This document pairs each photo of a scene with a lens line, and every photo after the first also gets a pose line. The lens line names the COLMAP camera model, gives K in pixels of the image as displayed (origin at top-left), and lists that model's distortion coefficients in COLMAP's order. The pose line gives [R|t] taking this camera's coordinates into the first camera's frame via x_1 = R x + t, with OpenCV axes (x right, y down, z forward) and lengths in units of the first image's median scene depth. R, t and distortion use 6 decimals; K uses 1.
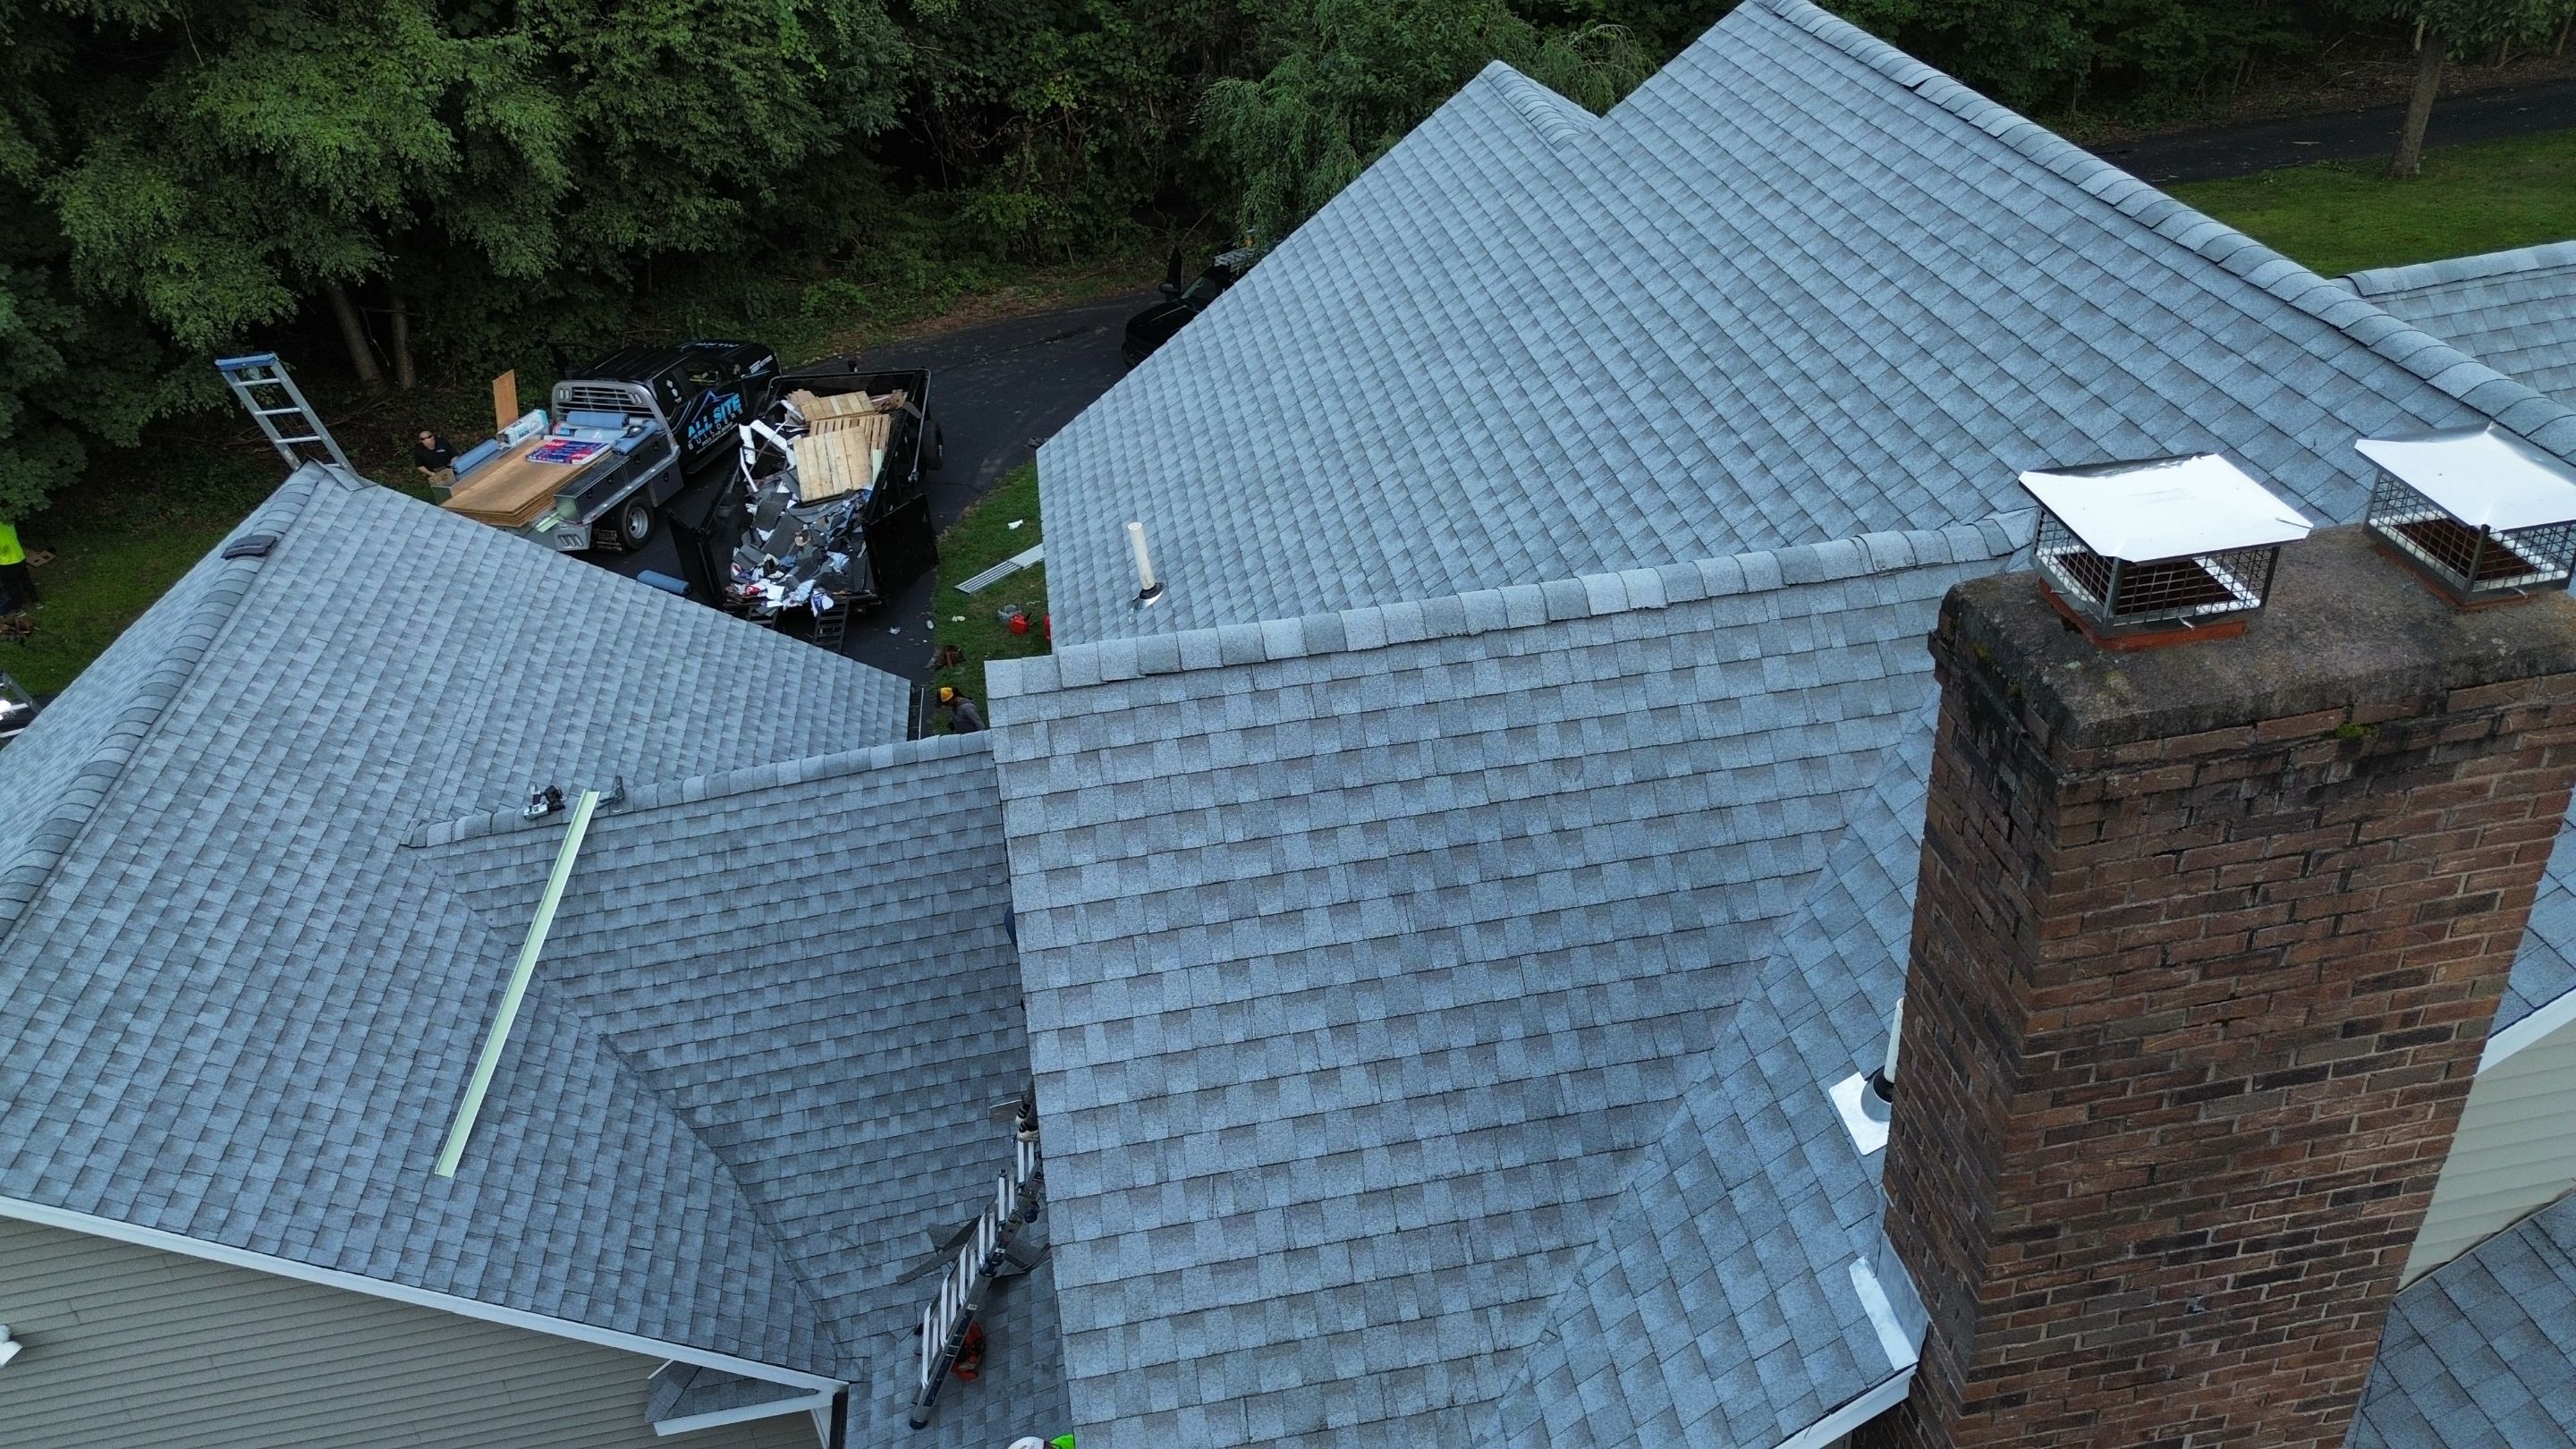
lens RADIAL K [[1827.8, 0, 1294.4], [0, 1827.8, 719.7], [0, 0, 1]] dist [0.066711, -0.059946]
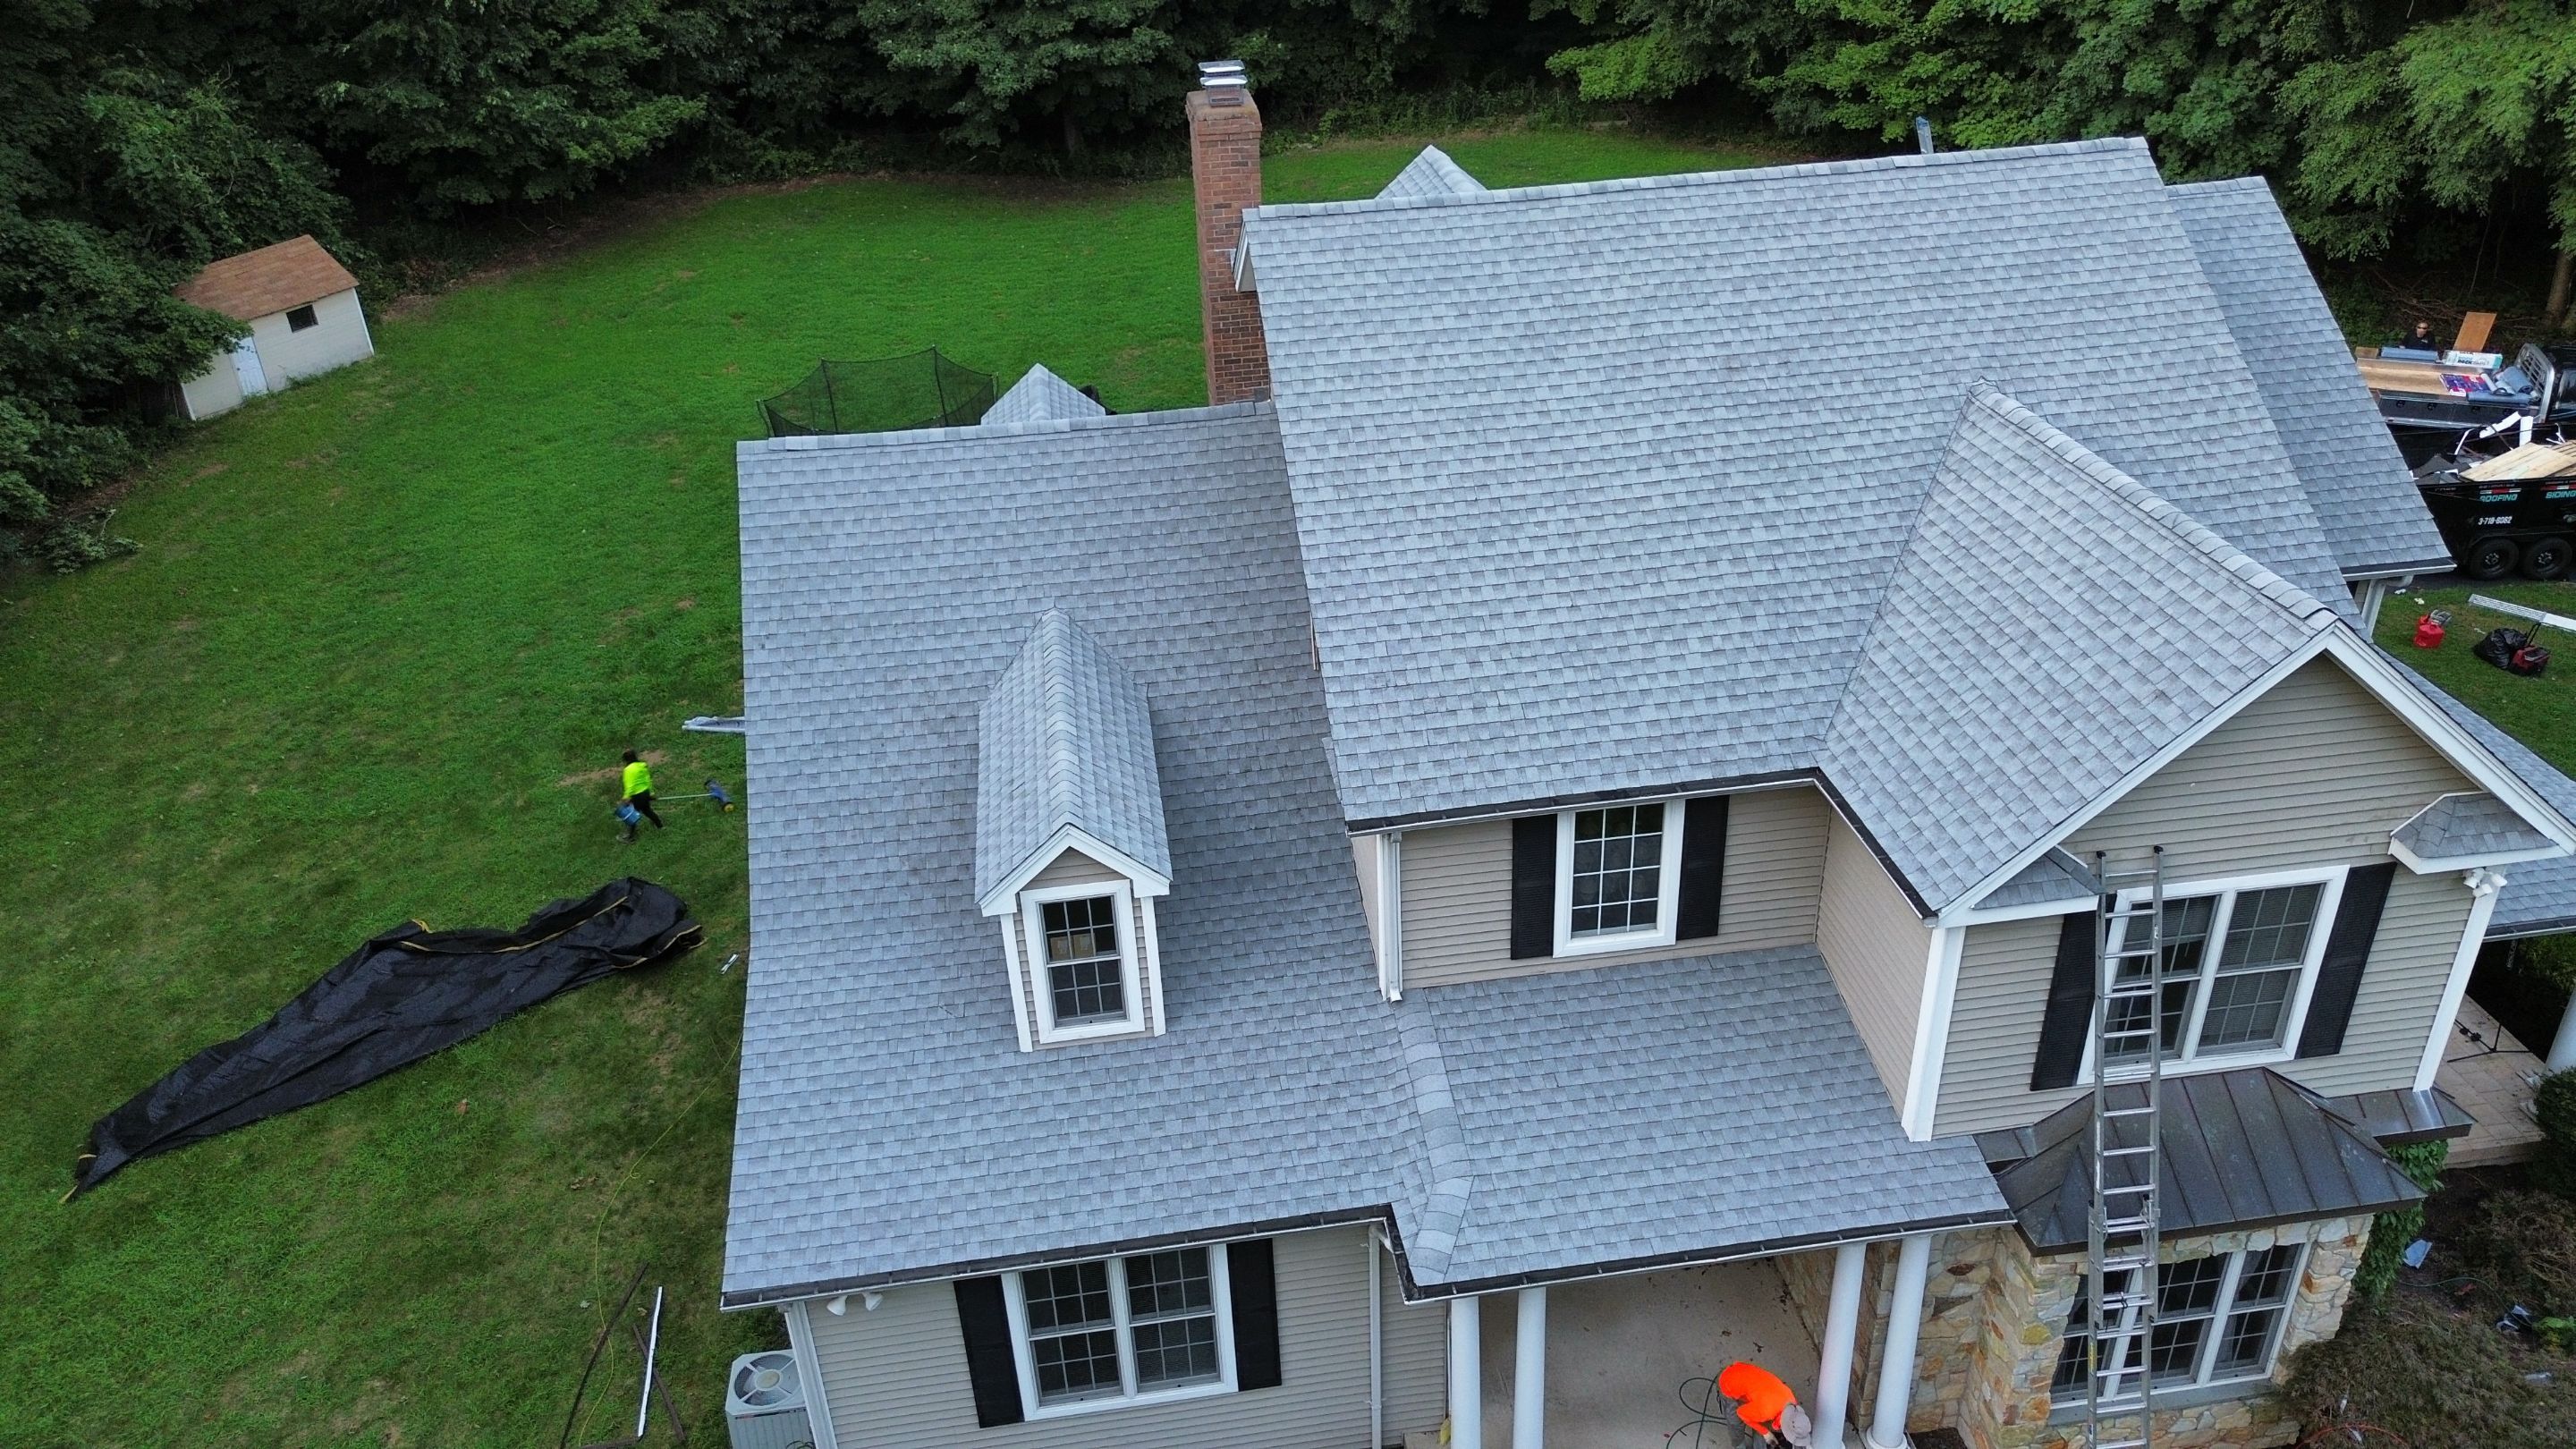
lens RADIAL K [[1827.8, 0, 1294.4], [0, 1827.8, 719.7], [0, 0, 1]] dist [0.066711, -0.059946]
pose [[-0.006244, 0.561857, -0.827211, 0.796761], [-0.512949, 0.708302, 0.484964, -0.197640], [0.858396, 0.427345, 0.283782, 0.079578]]
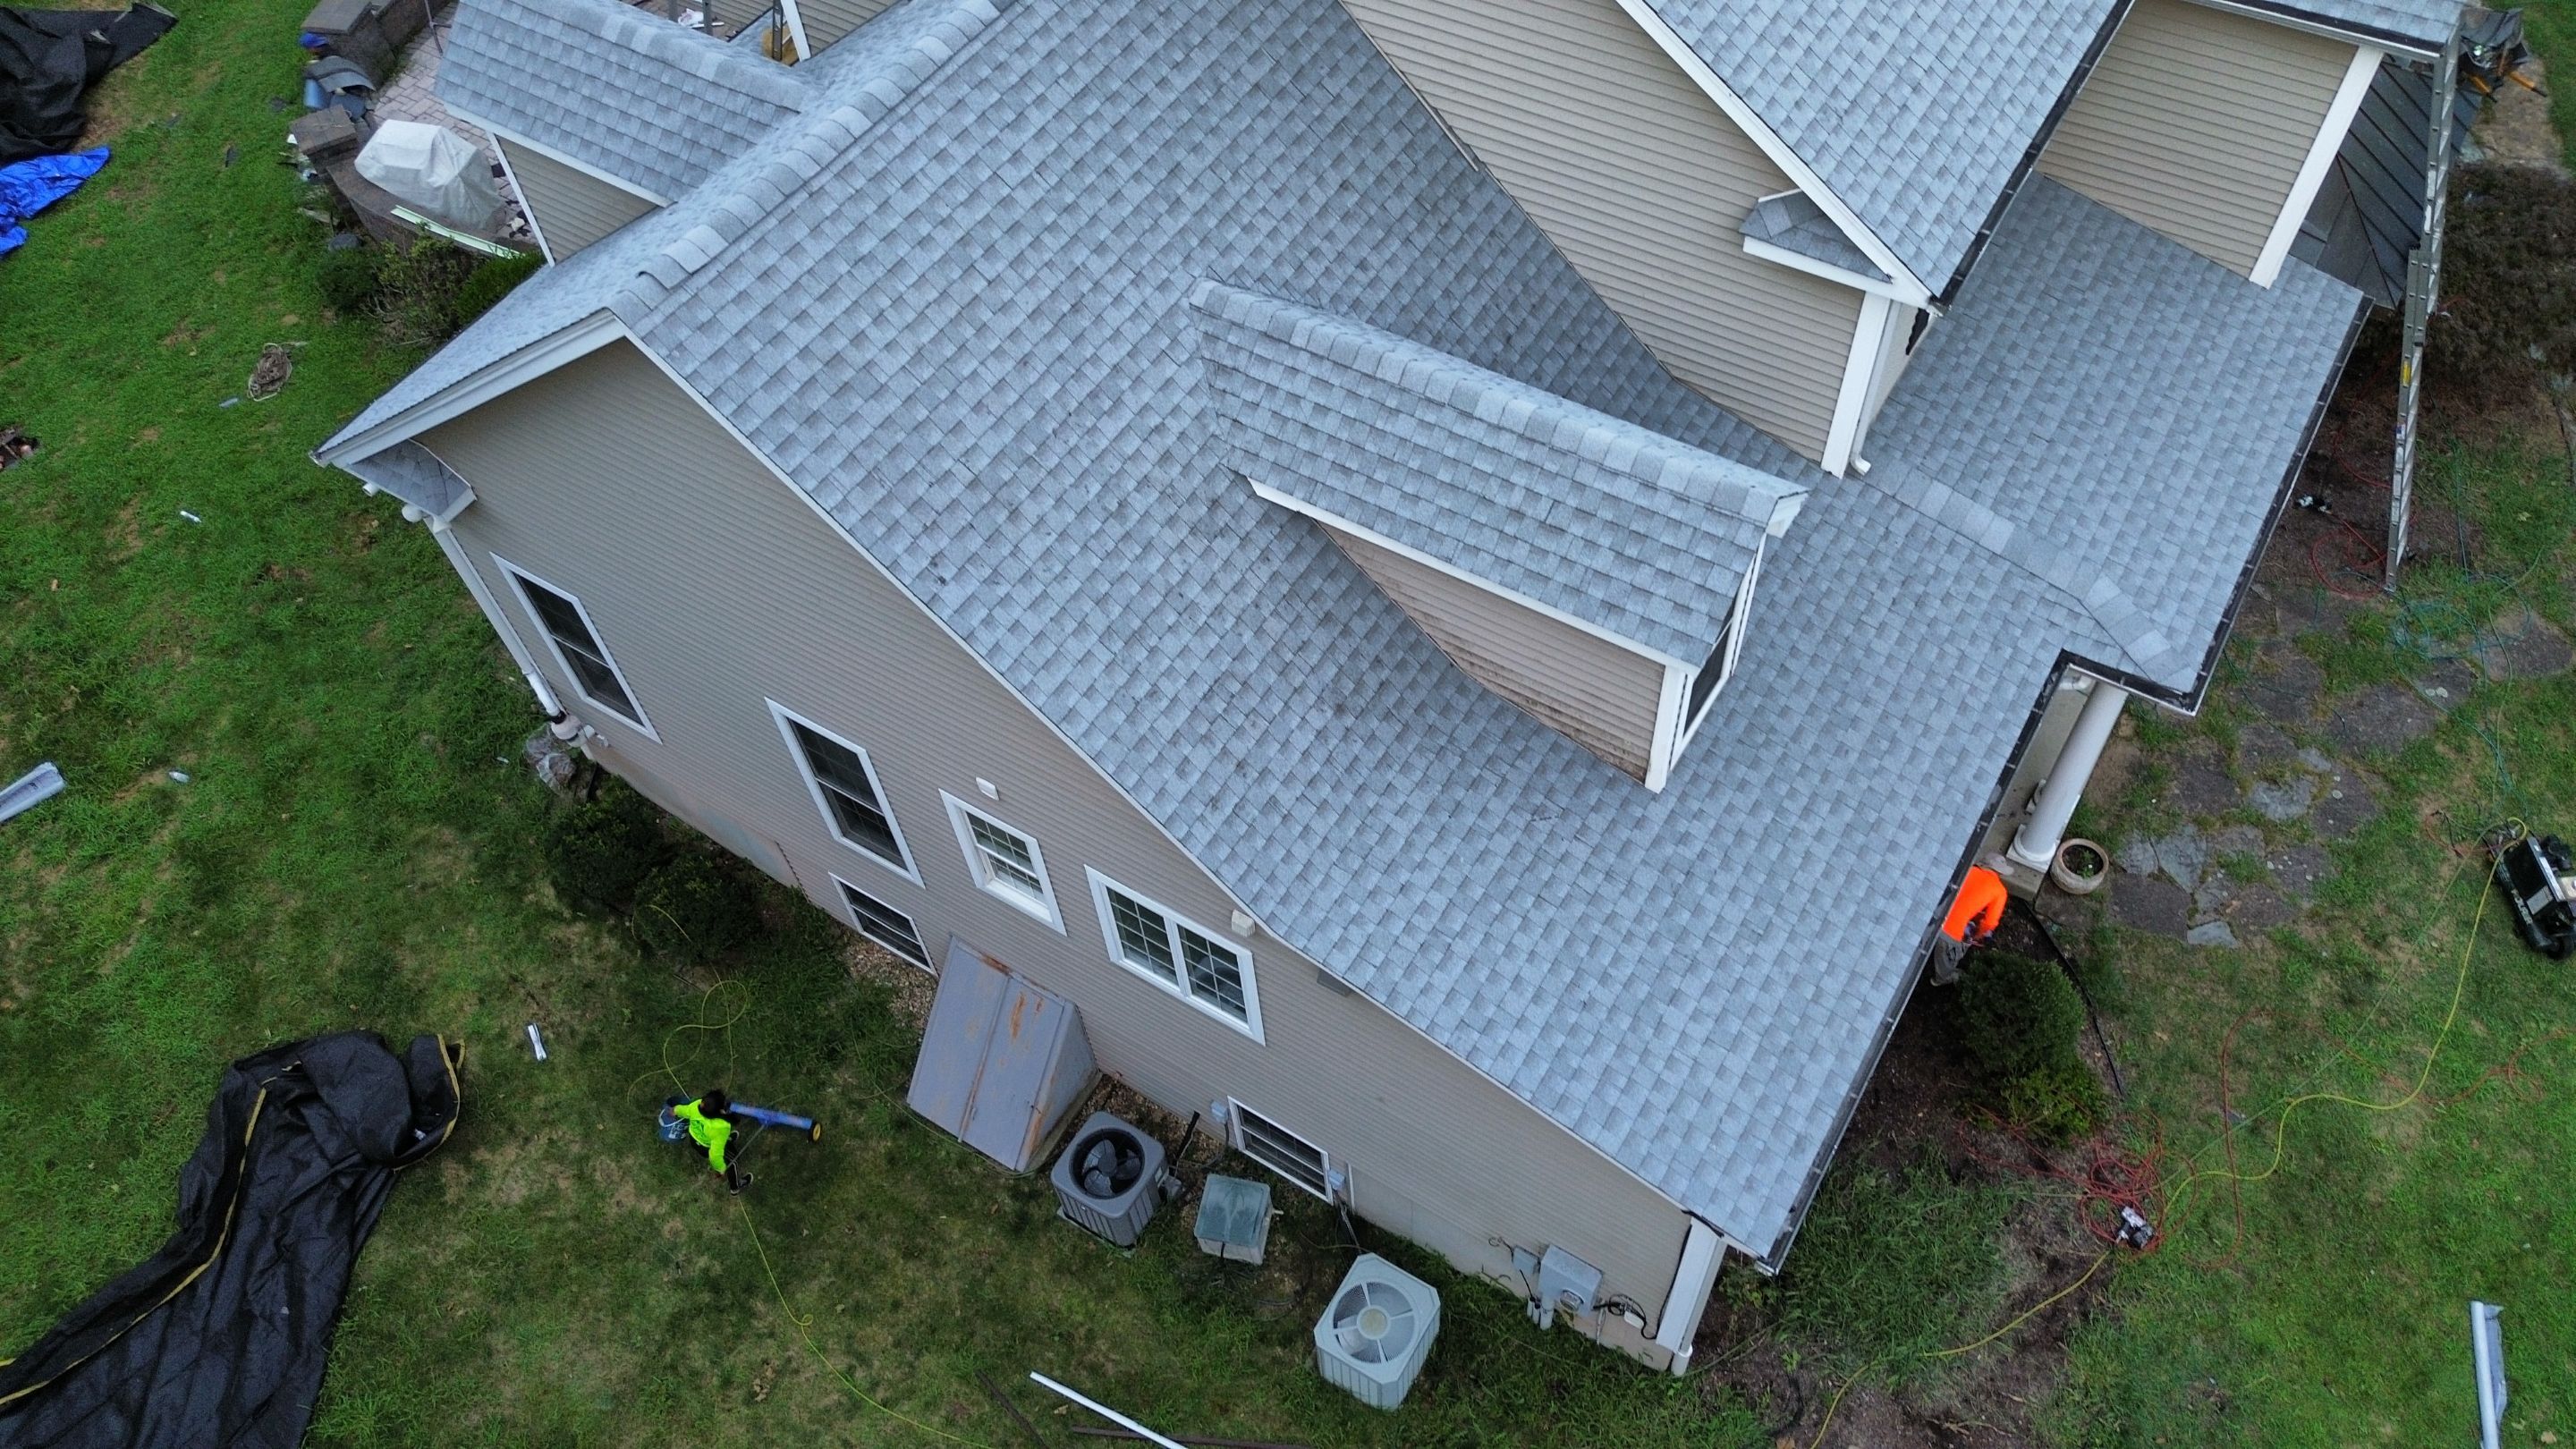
lens RADIAL K [[1831.0, 0, 1293.5], [0, 1831.0, 731.7], [0, 0, 1]] dist [0.068766, -0.073459]
pose [[0.760783, 0.548205, -0.347391, 0.458240], [-0.357573, 0.800754, 0.480557, 0.005338], [0.541618, -0.241382, 0.805223, -0.189086]]
